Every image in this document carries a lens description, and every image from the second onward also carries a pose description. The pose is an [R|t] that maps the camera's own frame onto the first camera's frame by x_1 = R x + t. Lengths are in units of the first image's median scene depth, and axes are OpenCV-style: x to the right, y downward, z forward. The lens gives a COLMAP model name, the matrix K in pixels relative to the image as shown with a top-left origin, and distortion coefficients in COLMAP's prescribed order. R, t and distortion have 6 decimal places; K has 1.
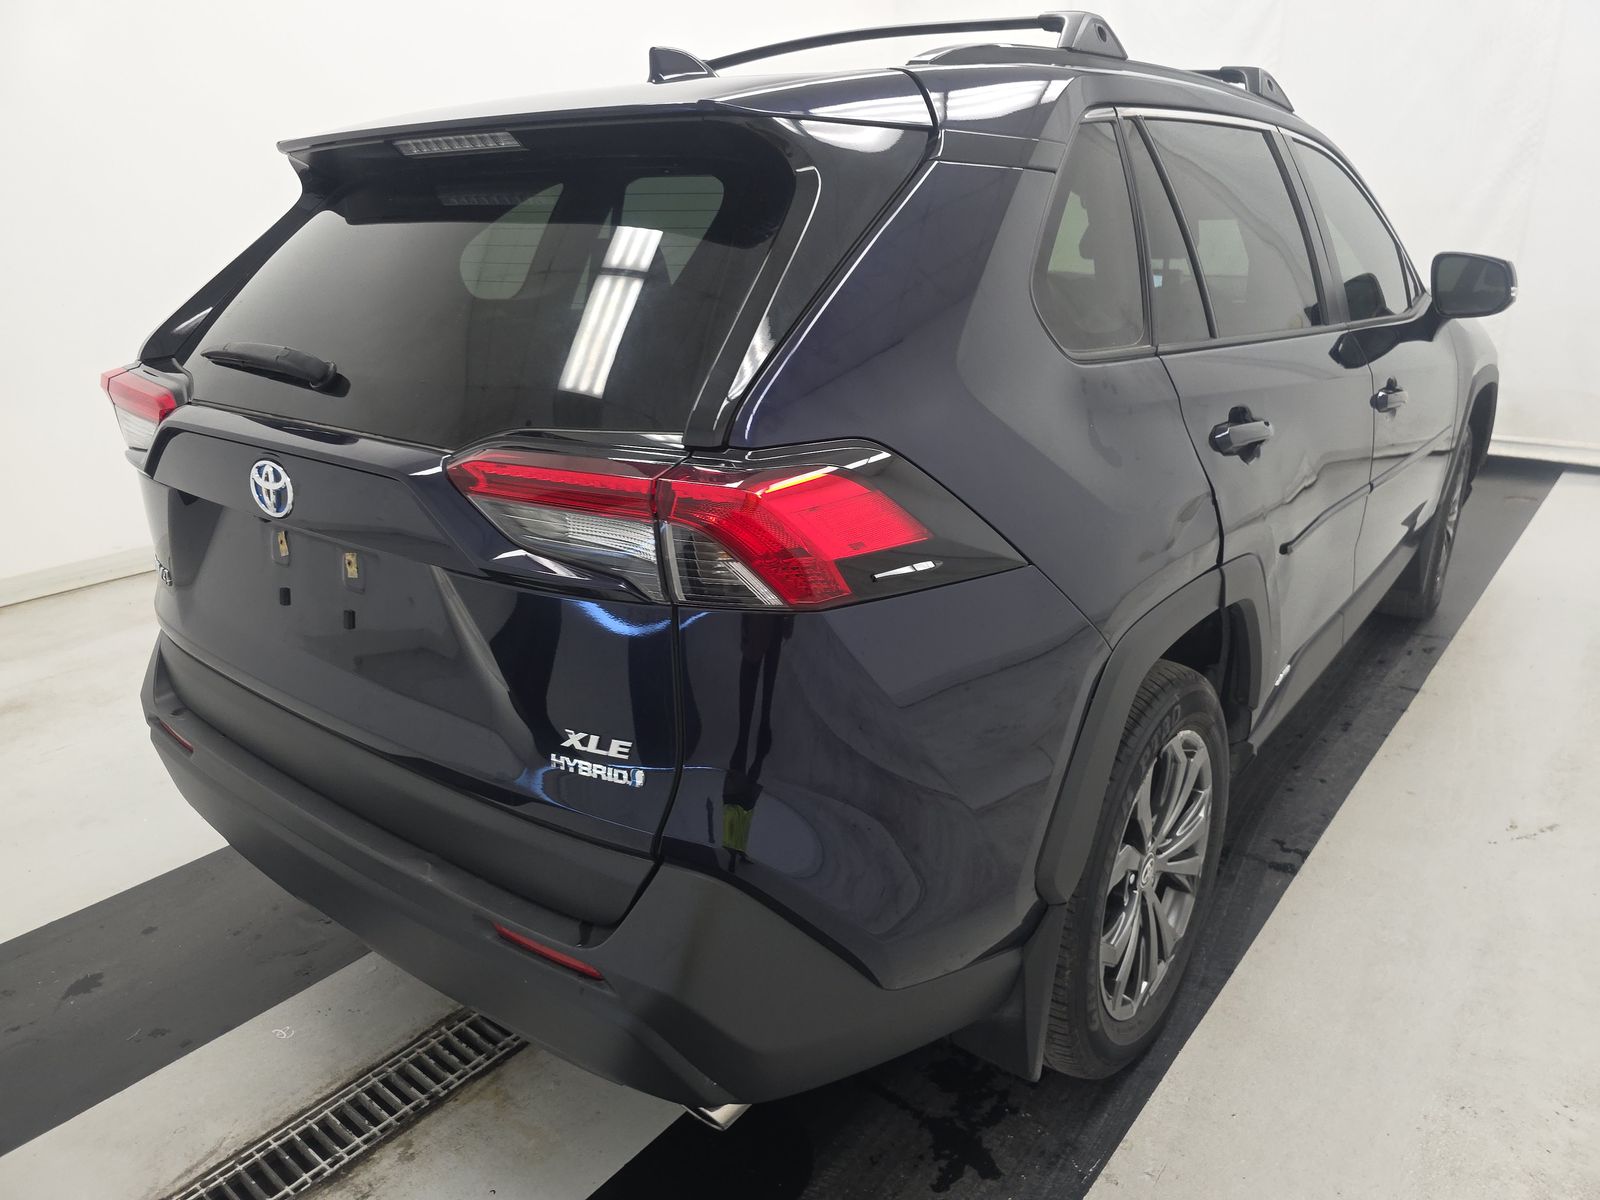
lens RADIAL K [[1091.3, 0, 800.0], [0, 1091.3, 600.0], [0, 0, 1]] dist [0.024199, -0.024795]
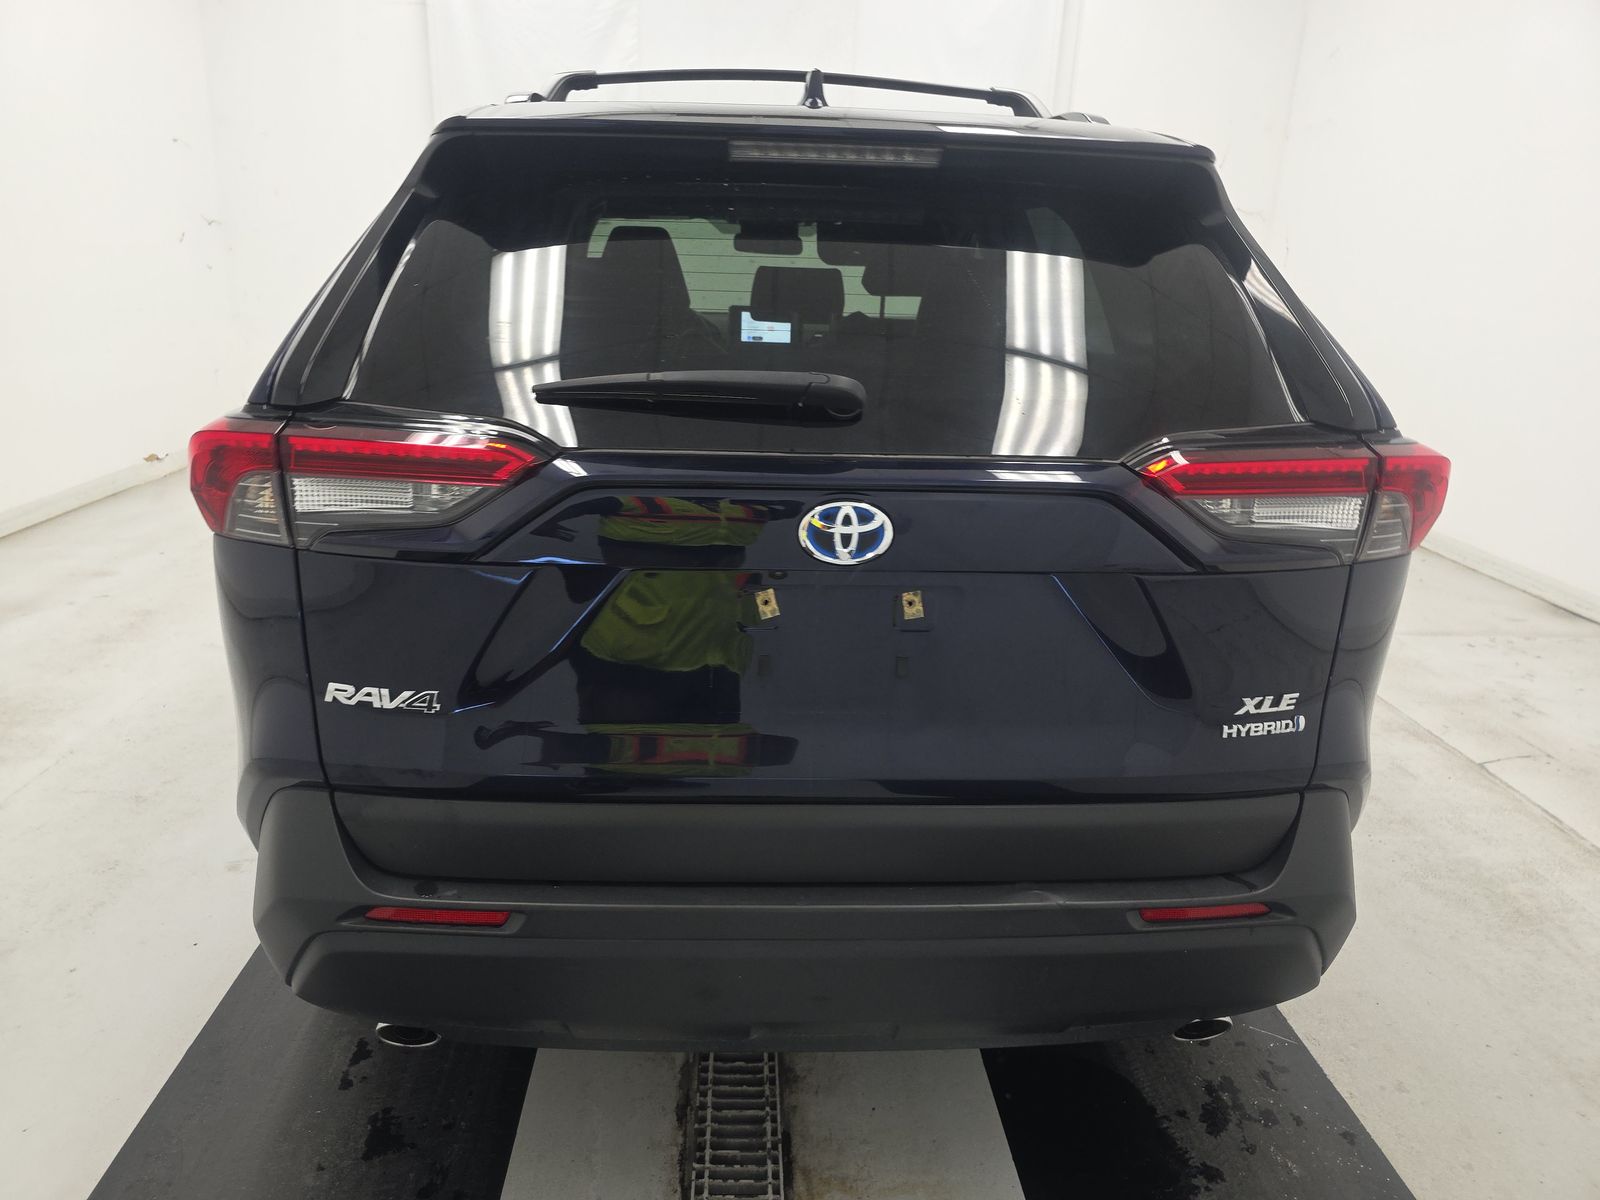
lens RADIAL K [[1091.3, 0, 800.0], [0, 1091.3, 600.0], [0, 0, 1]] dist [0.024199, -0.024795]
pose [[0.771955, -0.160471, 0.615089, -1.221865], [0.182323, 0.982851, 0.027596, -0.091744], [-0.608970, 0.090842, 0.787974, 0.387778]]
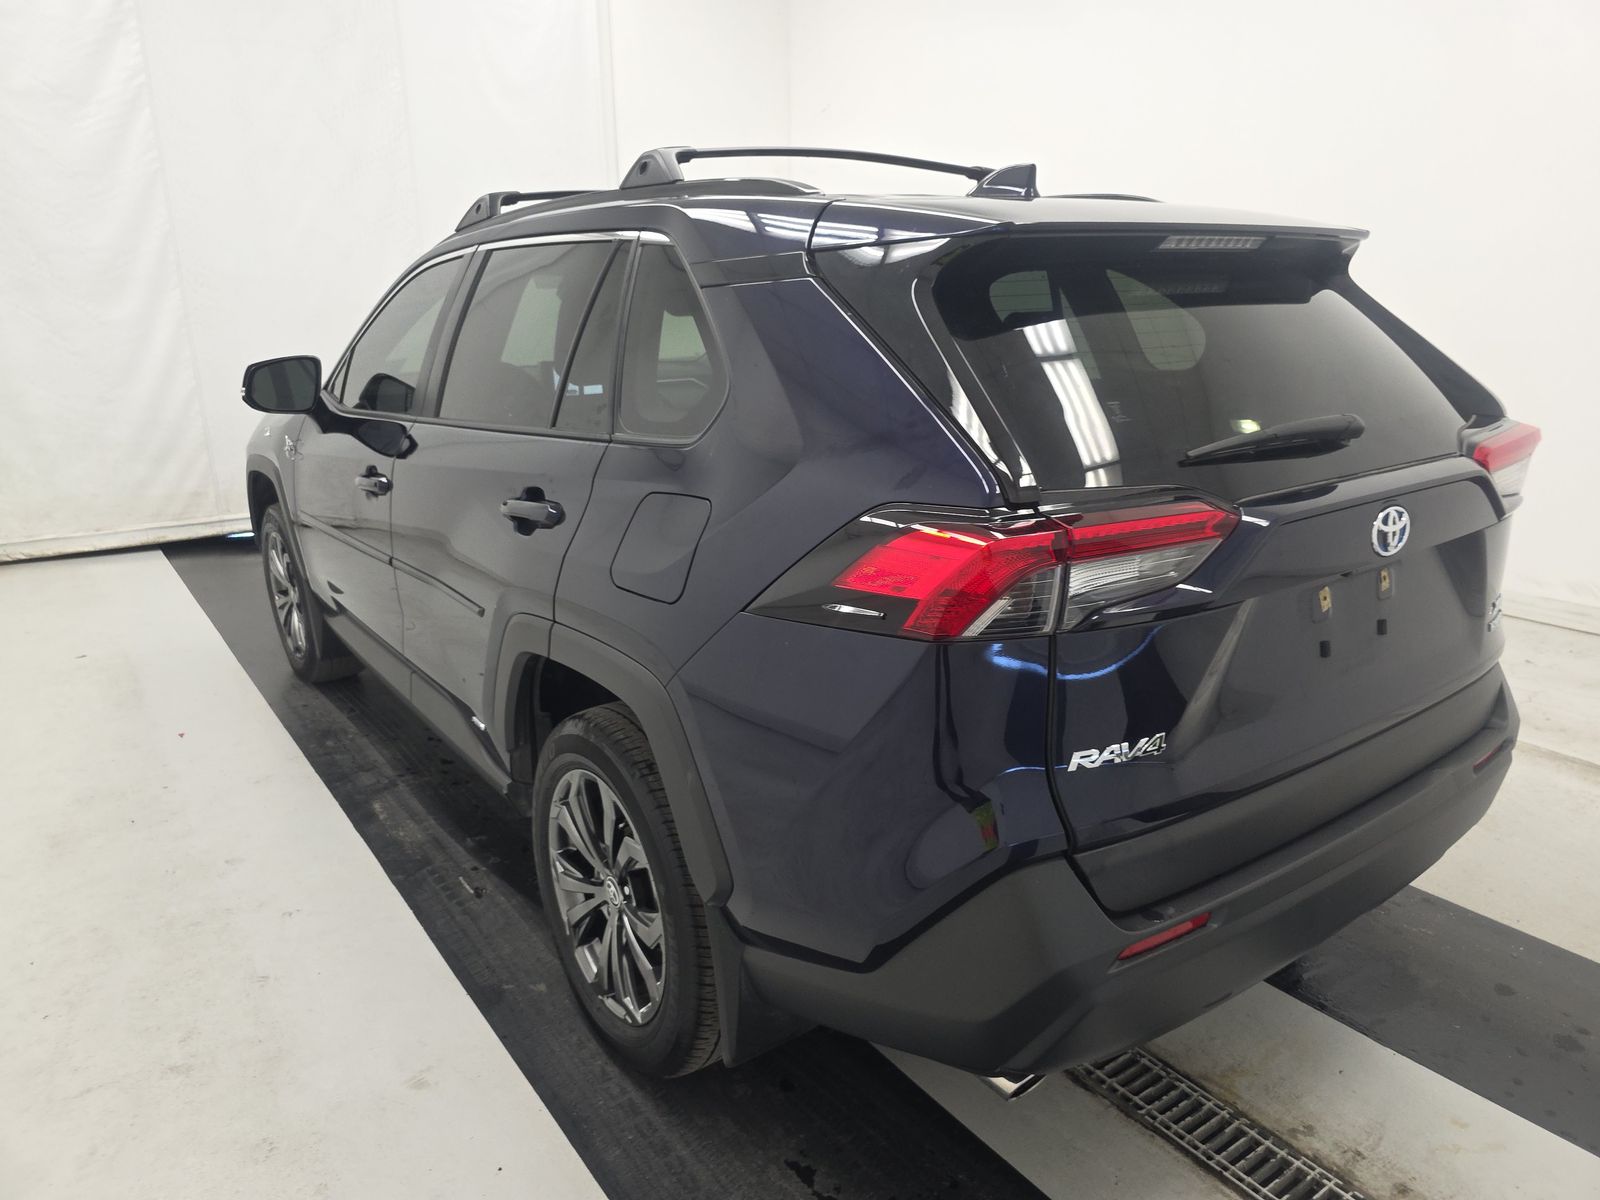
lens RADIAL K [[1091.3, 0, 800.0], [0, 1091.3, 600.0], [0, 0, 1]] dist [0.024199, -0.024795]
pose [[0.300036, -0.263078, 0.916934, -2.031493], [0.339956, 0.927597, 0.154898, -0.494016], [-0.891296, 0.265242, 0.367748, 1.330670]]
